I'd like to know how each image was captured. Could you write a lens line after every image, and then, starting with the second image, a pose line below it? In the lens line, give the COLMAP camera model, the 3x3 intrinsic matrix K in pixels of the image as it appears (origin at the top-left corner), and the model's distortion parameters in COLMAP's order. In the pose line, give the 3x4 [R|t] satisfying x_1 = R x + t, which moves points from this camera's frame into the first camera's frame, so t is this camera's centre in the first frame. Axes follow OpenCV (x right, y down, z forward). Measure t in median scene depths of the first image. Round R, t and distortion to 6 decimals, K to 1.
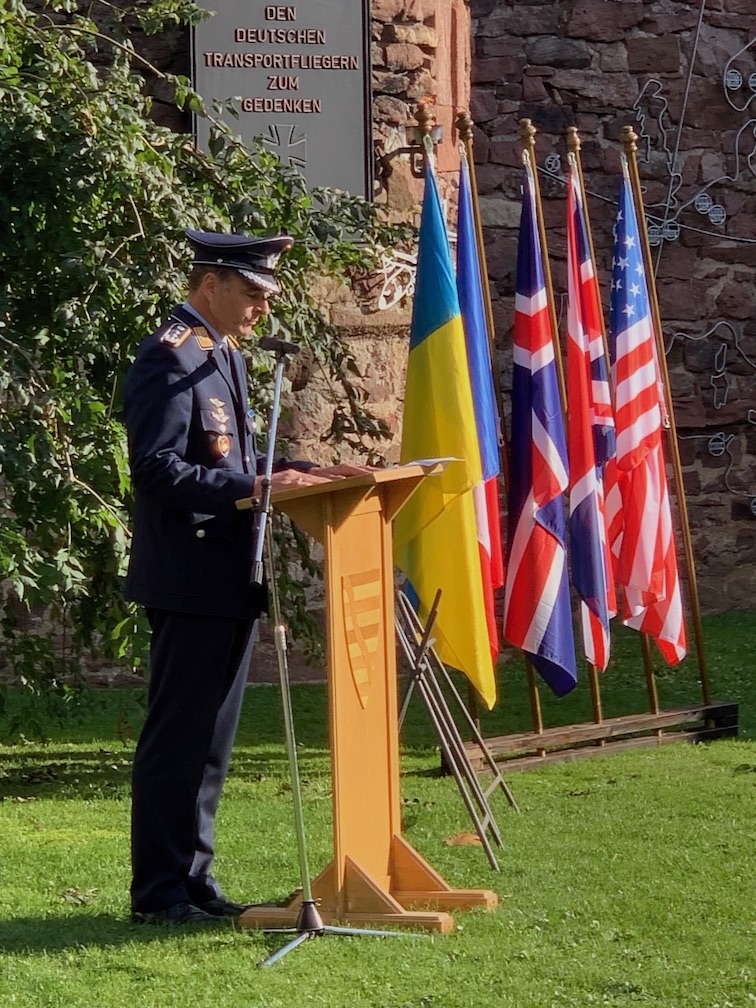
lens RADIAL K [[4182.8, 0, 378.5], [0, 4182.8, 504.1], [0, 0, 1]] dist [-0.180316, 0.000000]
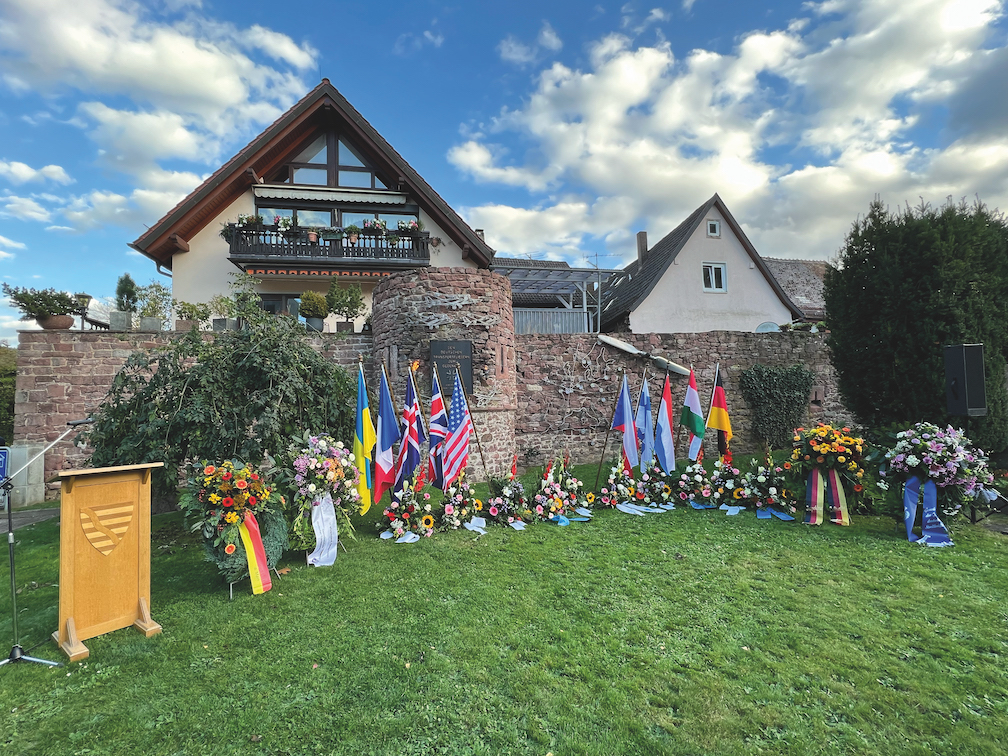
lens RADIAL K [[469.1, 0, 499.8], [0, 469.1, 379.1], [0, 0, 1]] dist [0.006202, -0.000281]
pose [[0.945265, -0.029725, -0.324946, 0.180302], [-0.003656, 0.994815, -0.101638, -0.019718], [0.326283, 0.097263, 0.940255, 0.418418]]
